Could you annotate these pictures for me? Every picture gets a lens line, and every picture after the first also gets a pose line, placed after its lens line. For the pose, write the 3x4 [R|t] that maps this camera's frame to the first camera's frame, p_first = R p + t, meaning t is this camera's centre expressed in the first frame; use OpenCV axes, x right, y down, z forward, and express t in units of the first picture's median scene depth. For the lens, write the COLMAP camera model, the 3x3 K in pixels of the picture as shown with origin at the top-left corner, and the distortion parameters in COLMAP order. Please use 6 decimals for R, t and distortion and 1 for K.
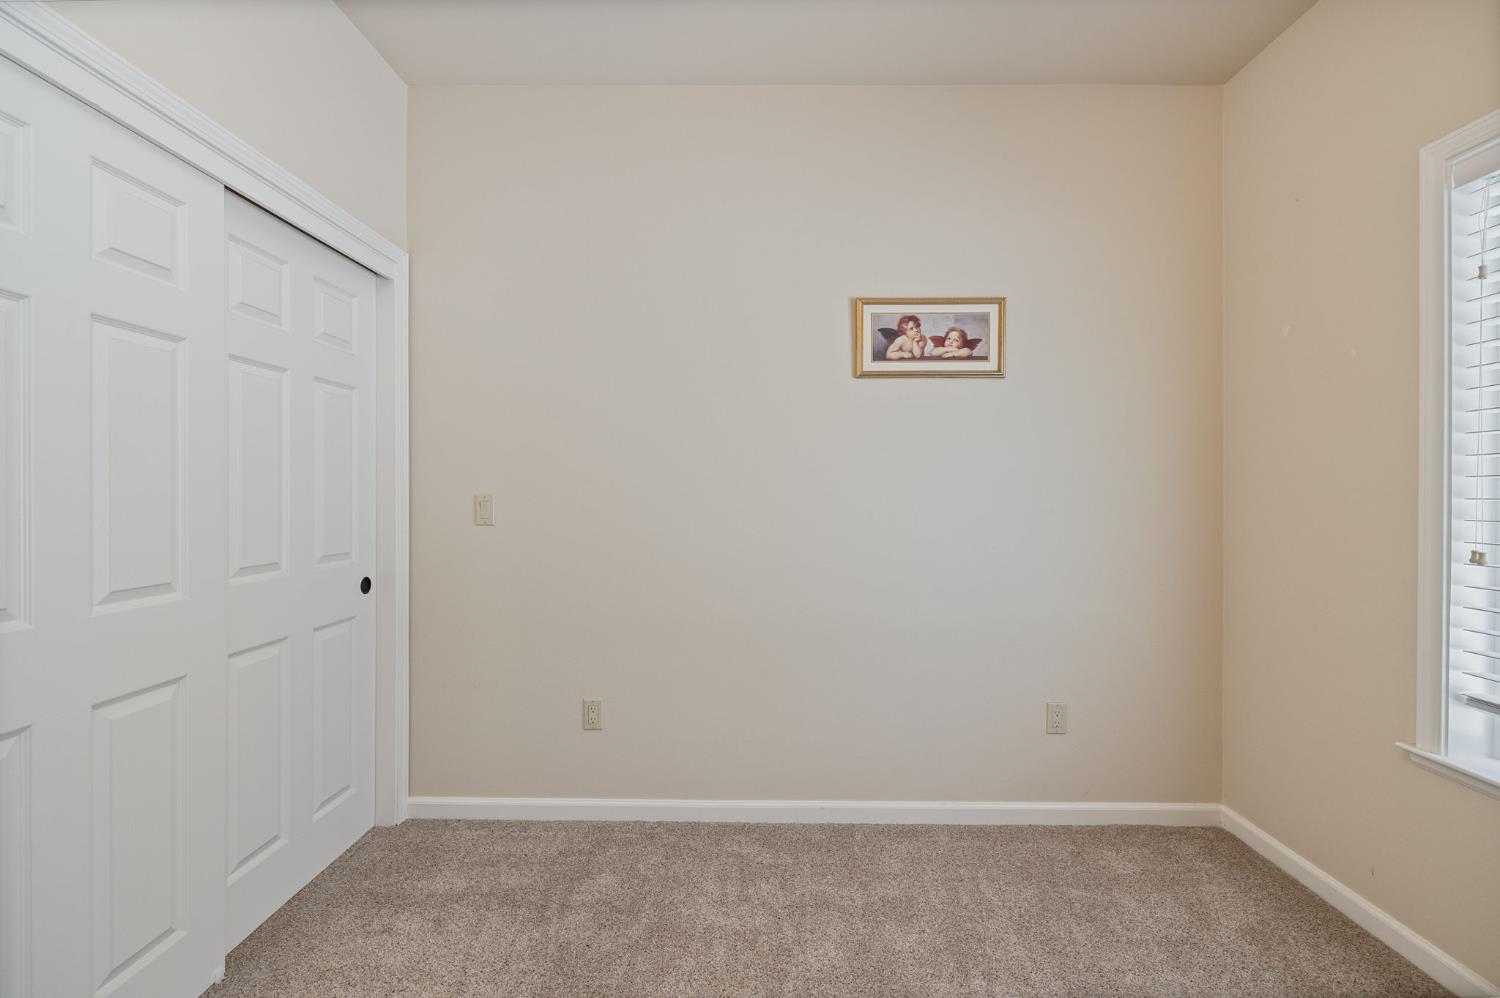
lens RADIAL K [[642.5, 0, 755.6], [0, 642.5, 492.1], [0, 0, 1]] dist [-0.000209, -0.000172]
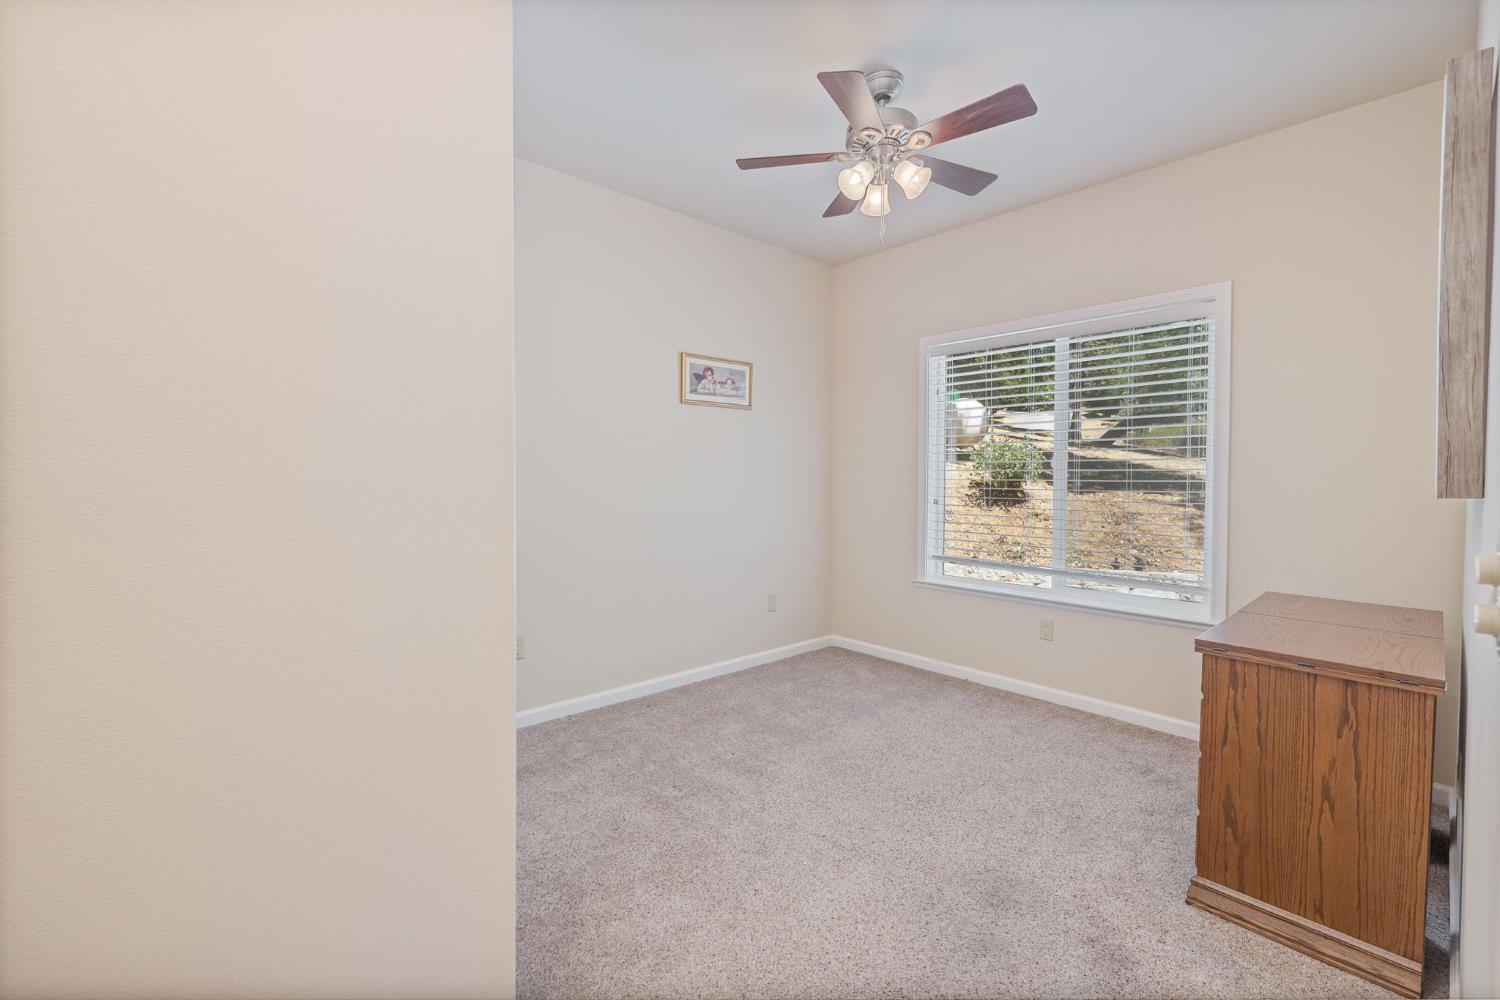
lens RADIAL K [[642.5, 0, 755.6], [0, 642.5, 493.1], [0, 0, 1]] dist [-0.000209, -0.000172]
pose [[0.731236, -0.018289, 0.681879, -0.782450], [-0.000972, 0.999612, 0.027853, -0.003031], [-0.682124, -0.021030, 0.730934, -0.269430]]
